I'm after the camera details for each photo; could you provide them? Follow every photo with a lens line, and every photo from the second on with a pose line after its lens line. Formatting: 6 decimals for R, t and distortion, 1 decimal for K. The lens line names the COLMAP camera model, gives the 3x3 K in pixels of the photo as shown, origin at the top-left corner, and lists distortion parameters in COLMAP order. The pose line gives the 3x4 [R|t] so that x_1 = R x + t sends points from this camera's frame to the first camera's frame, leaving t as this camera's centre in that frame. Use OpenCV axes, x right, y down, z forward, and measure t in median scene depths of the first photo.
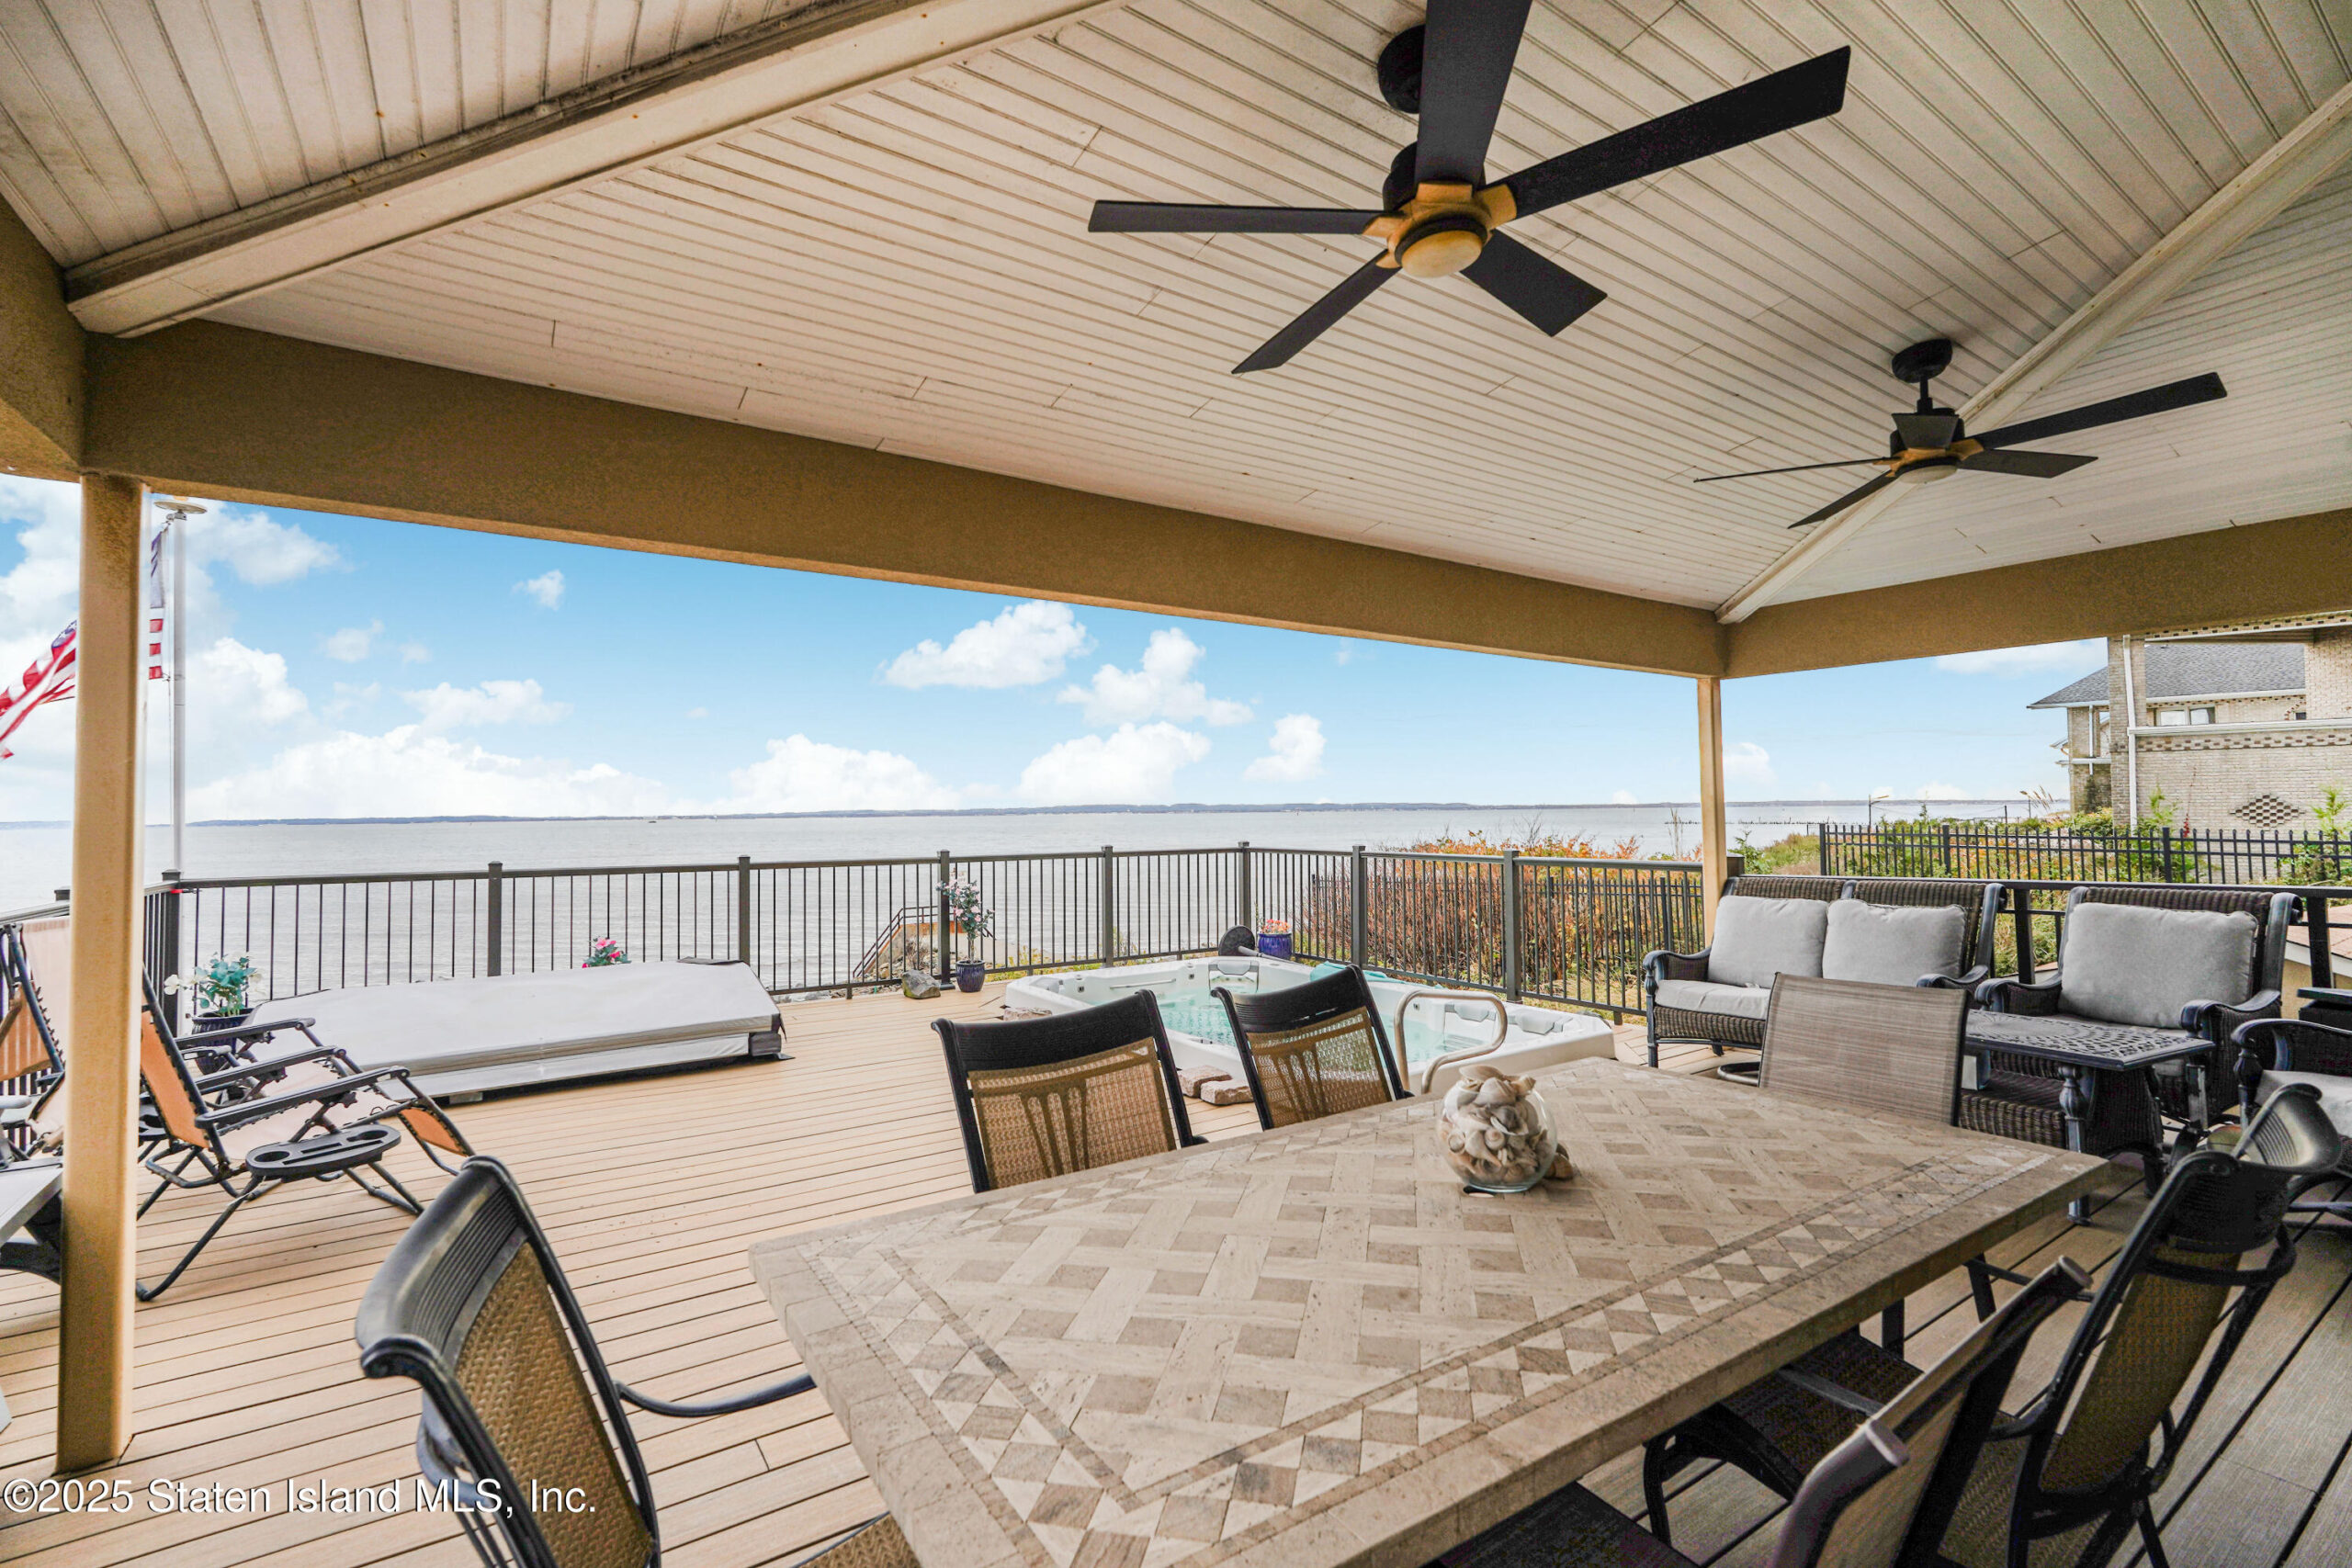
lens RADIAL K [[1042.7, 0, 1182.5], [0, 1042.7, 780.6], [0, 0, 1]] dist [-0.014709, 0.005972]
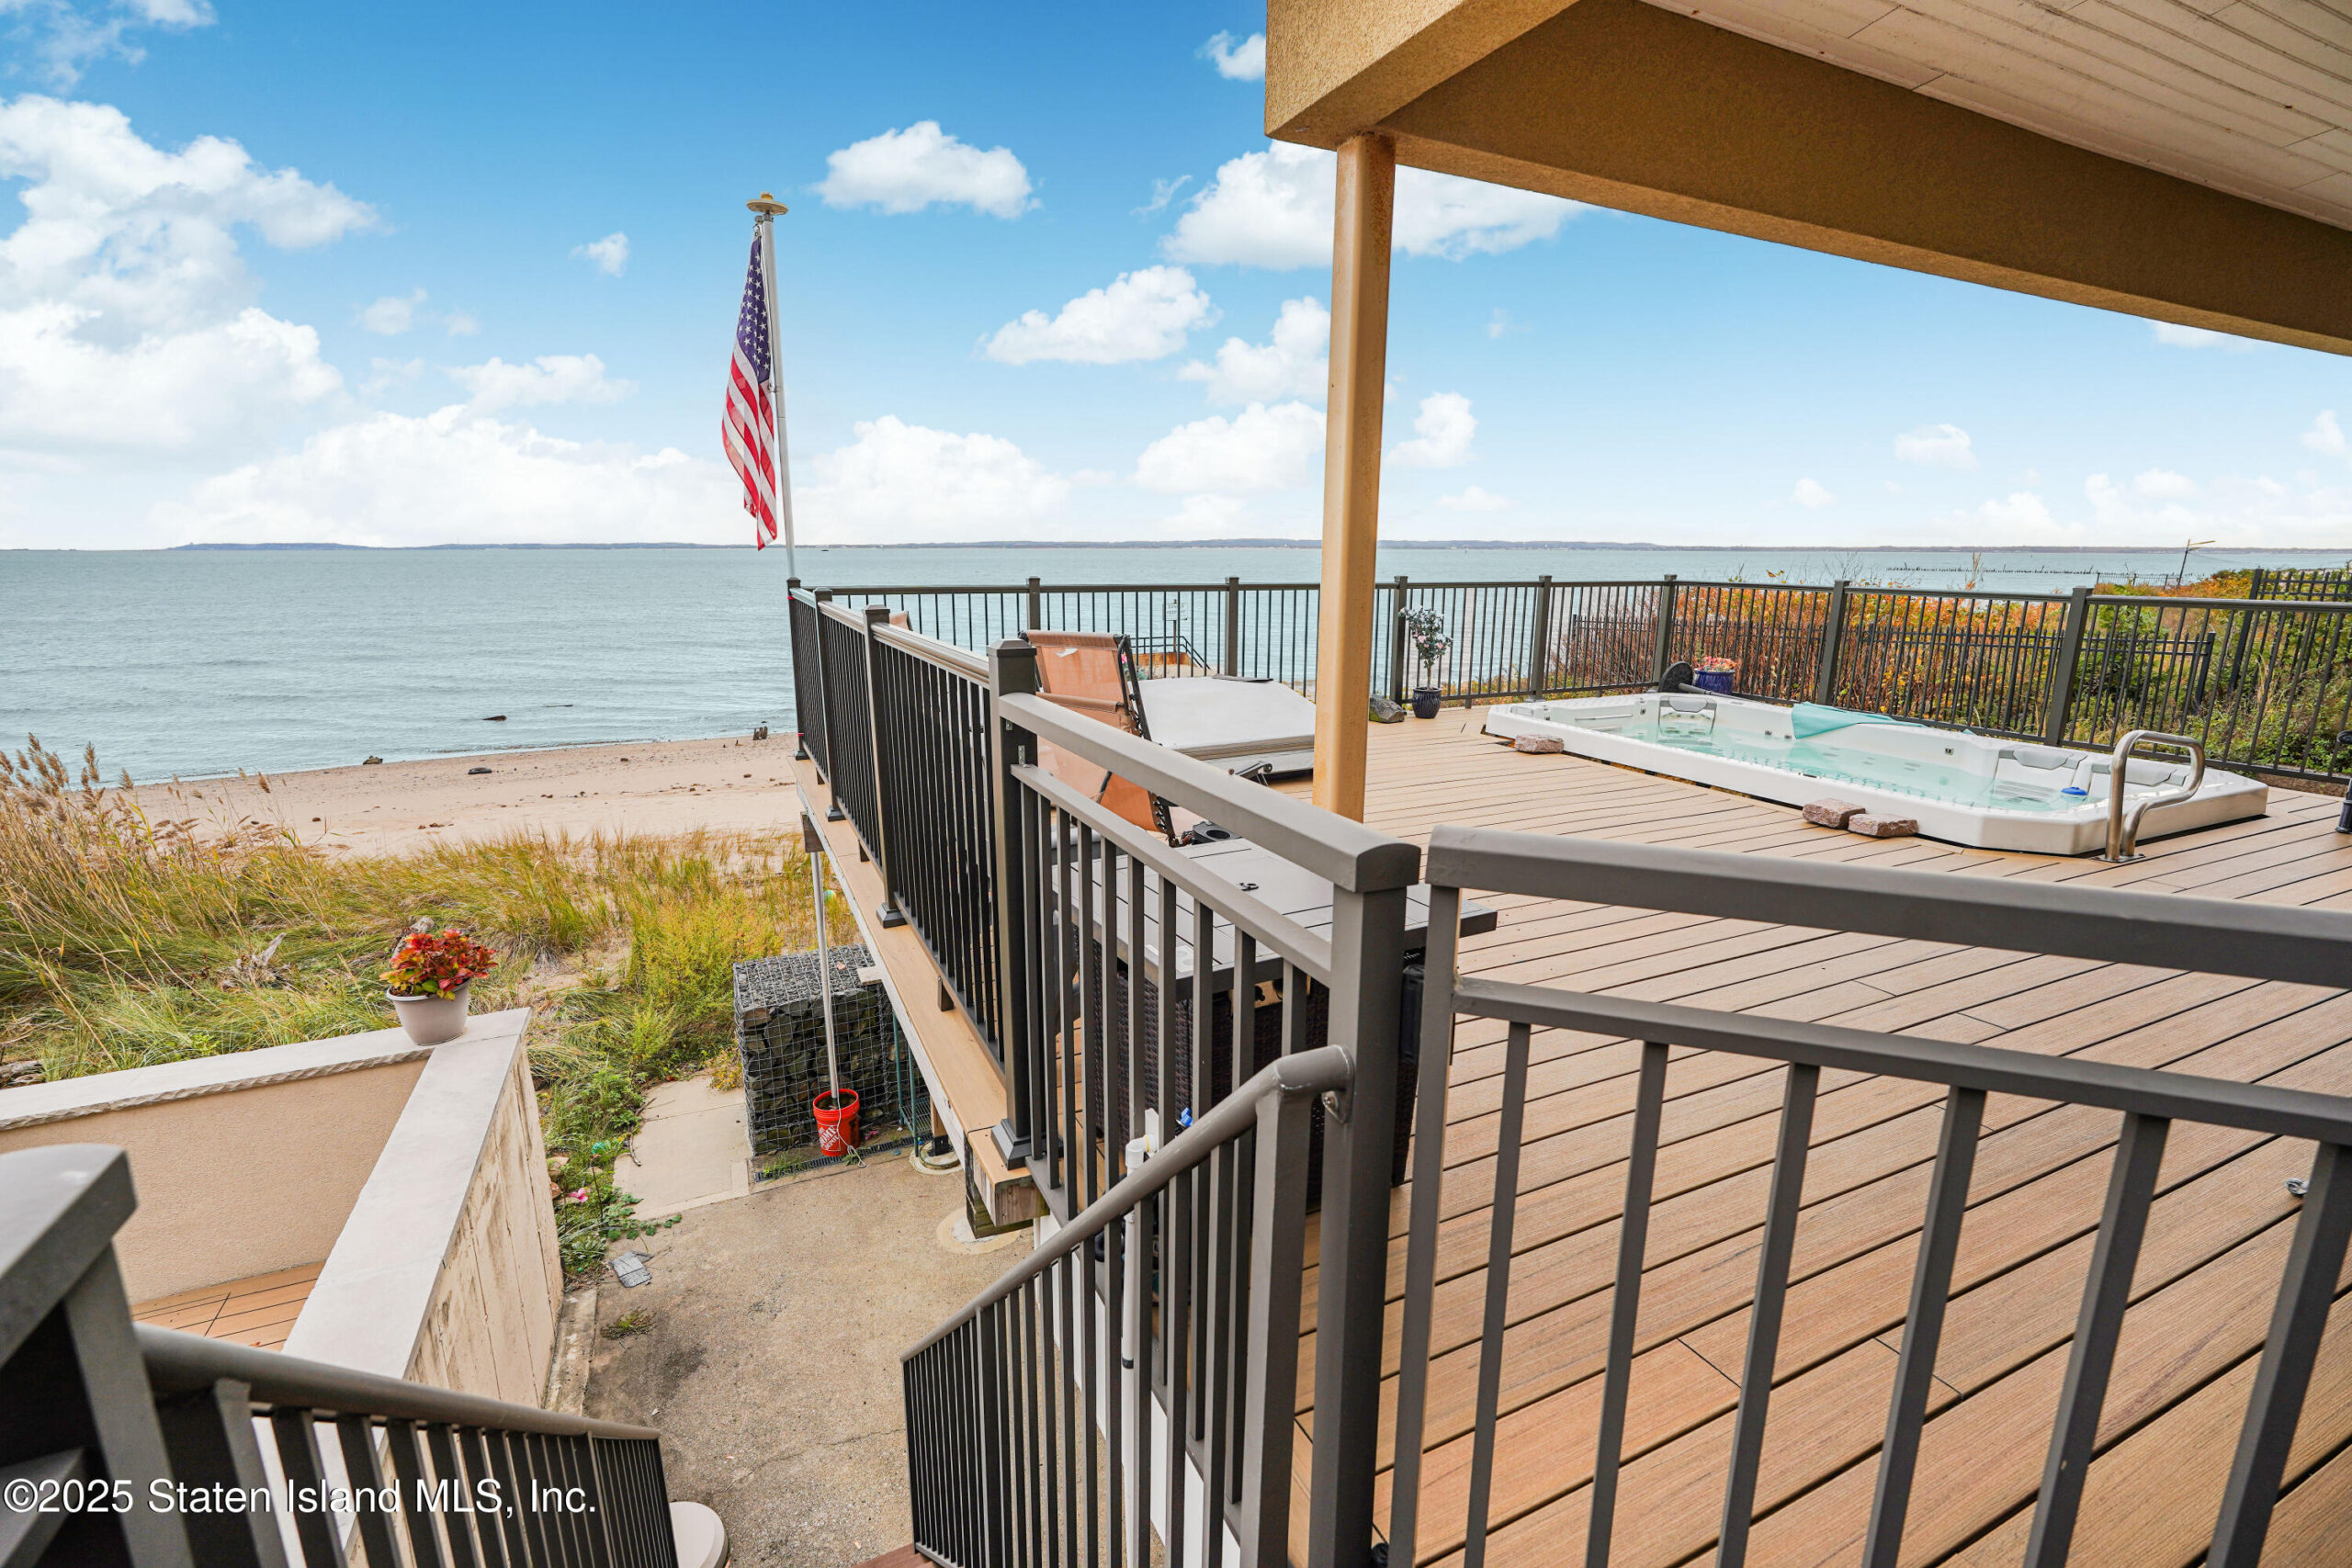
lens RADIAL K [[1042.7, 0, 1175.7], [0, 1042.7, 790.0], [0, 0, 1]] dist [-0.014709, 0.005972]
pose [[0.988464, 0.048338, -0.143535, -0.292460], [-0.009746, 0.966039, 0.258214, 0.011071], [0.151142, -0.253836, 0.955366, -0.023385]]
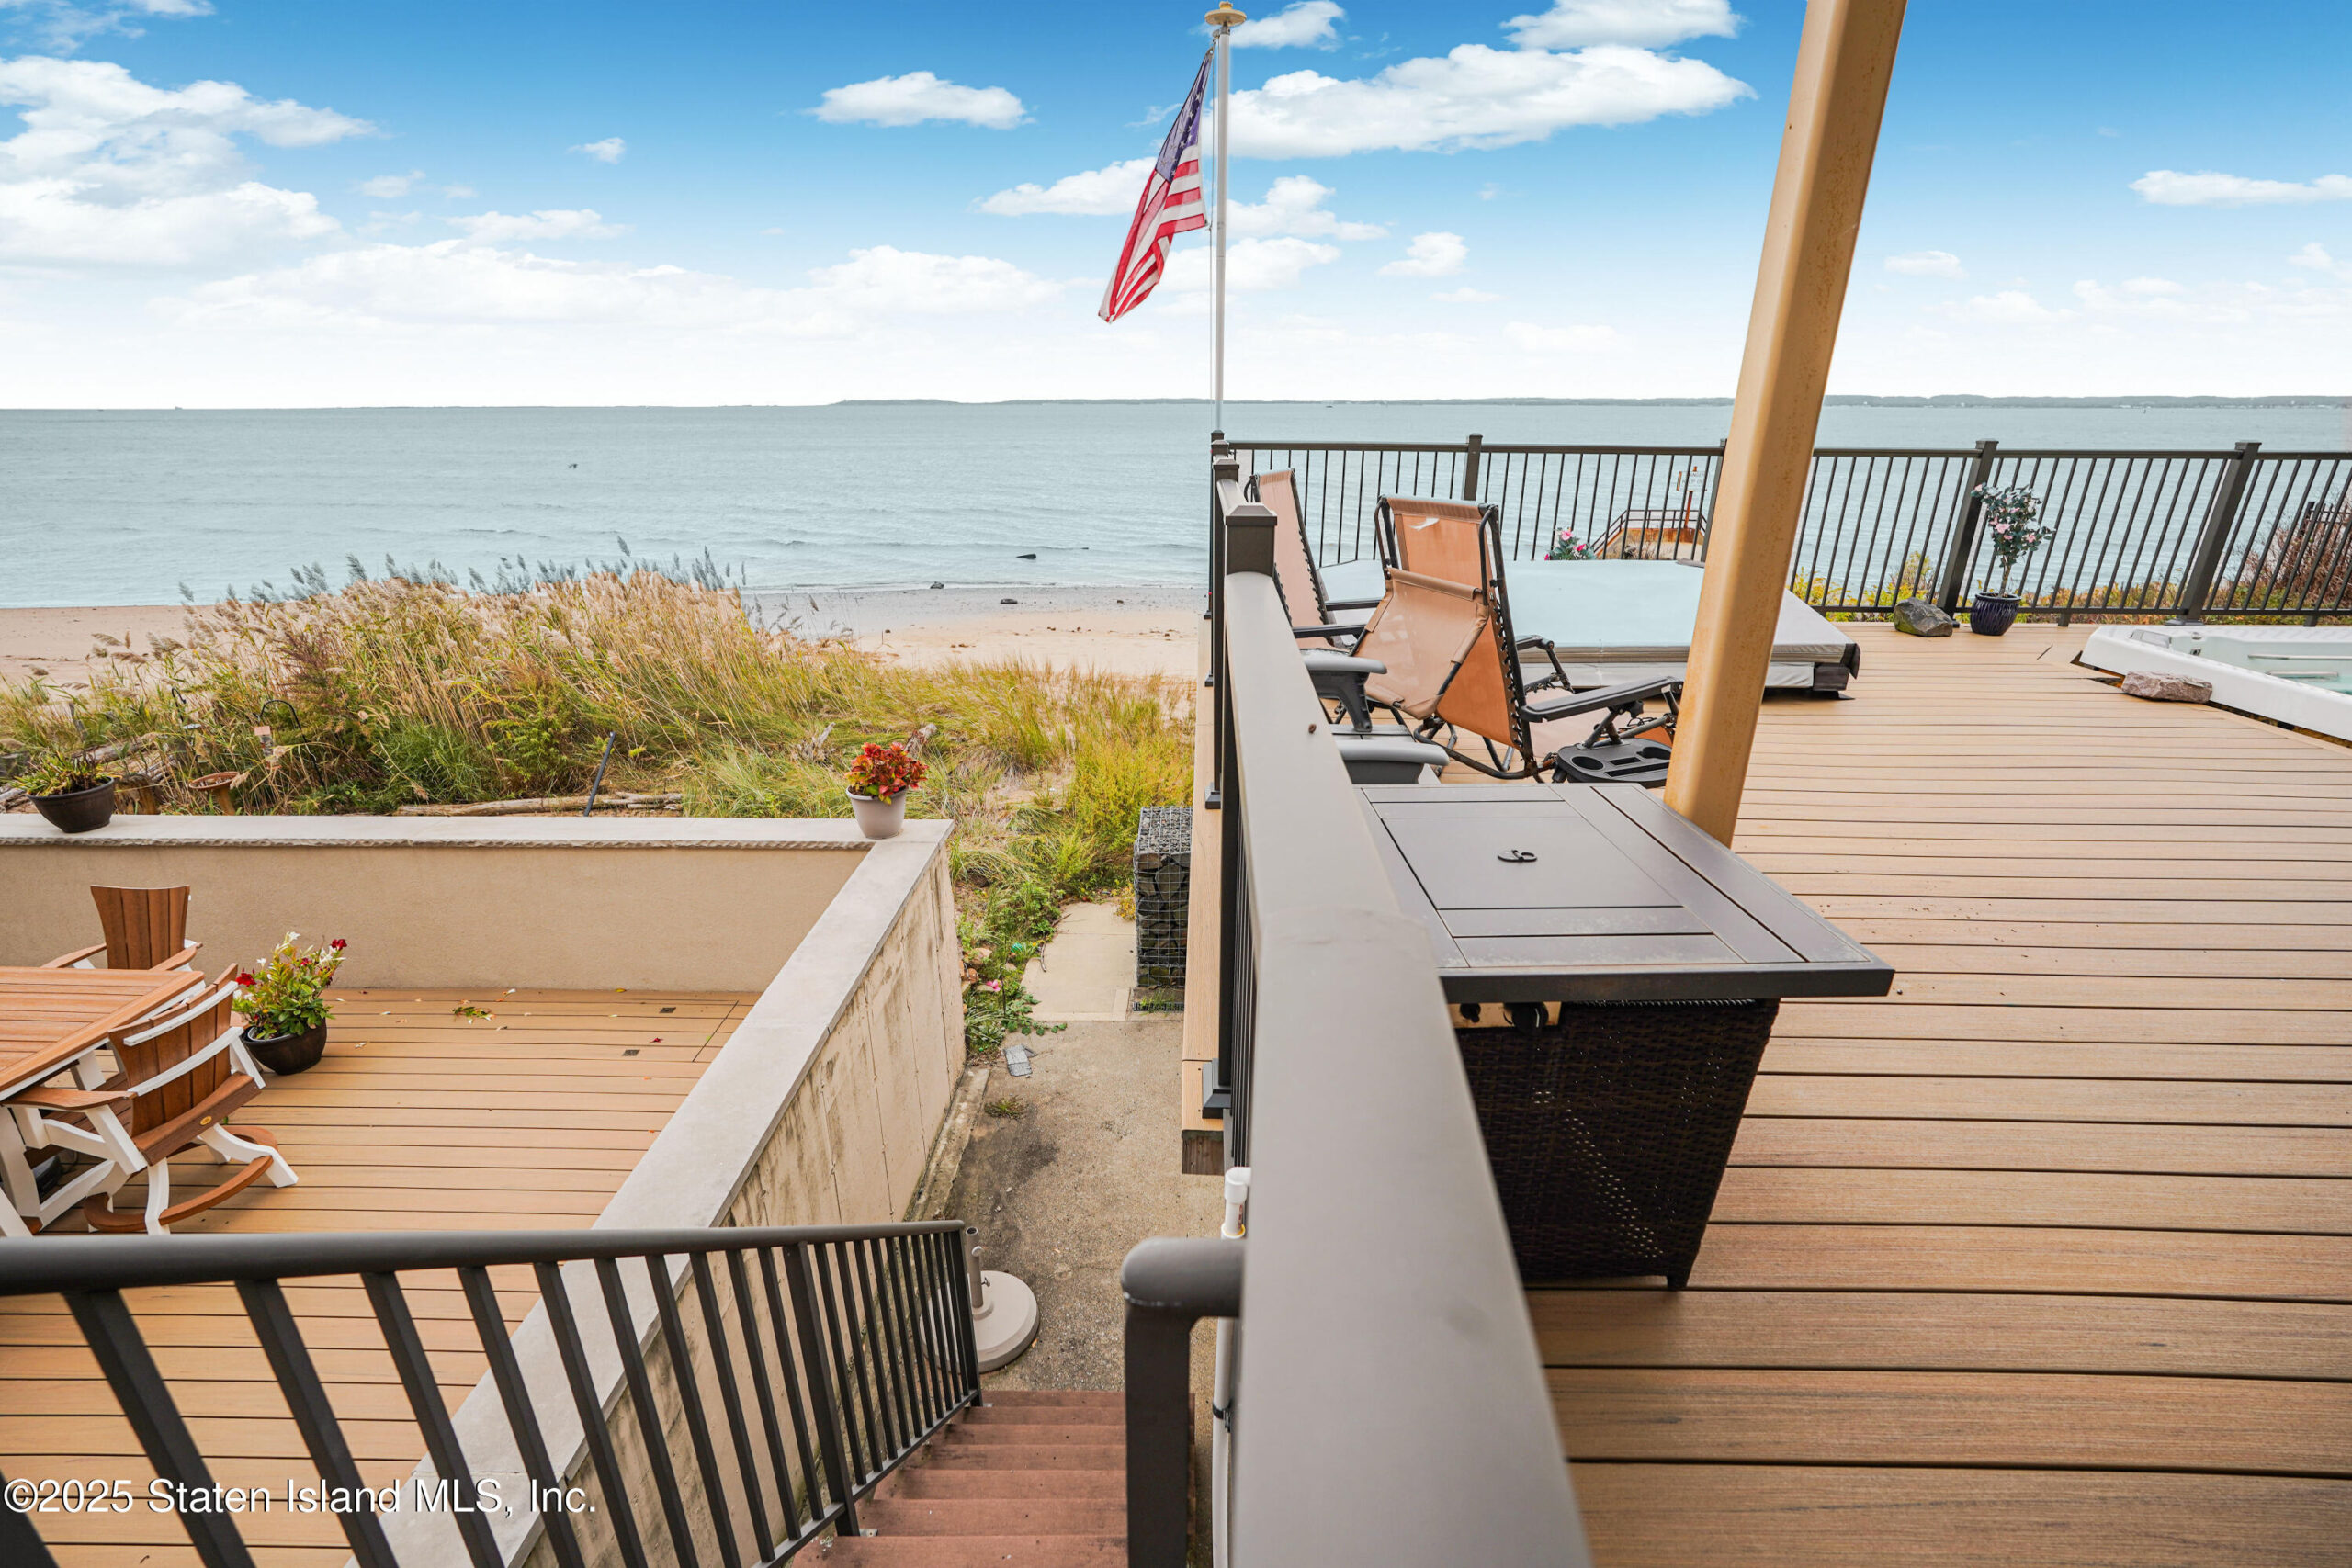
lens RADIAL K [[1042.7, 0, 1169.3], [0, 1042.7, 787.5], [0, 0, 1]] dist [-0.014709, 0.005972]
pose [[0.818732, 0.211927, -0.533633, -0.264000], [0.006012, 0.926175, 0.377046, 0.016028], [0.574144, -0.311908, 0.757015, 0.041257]]
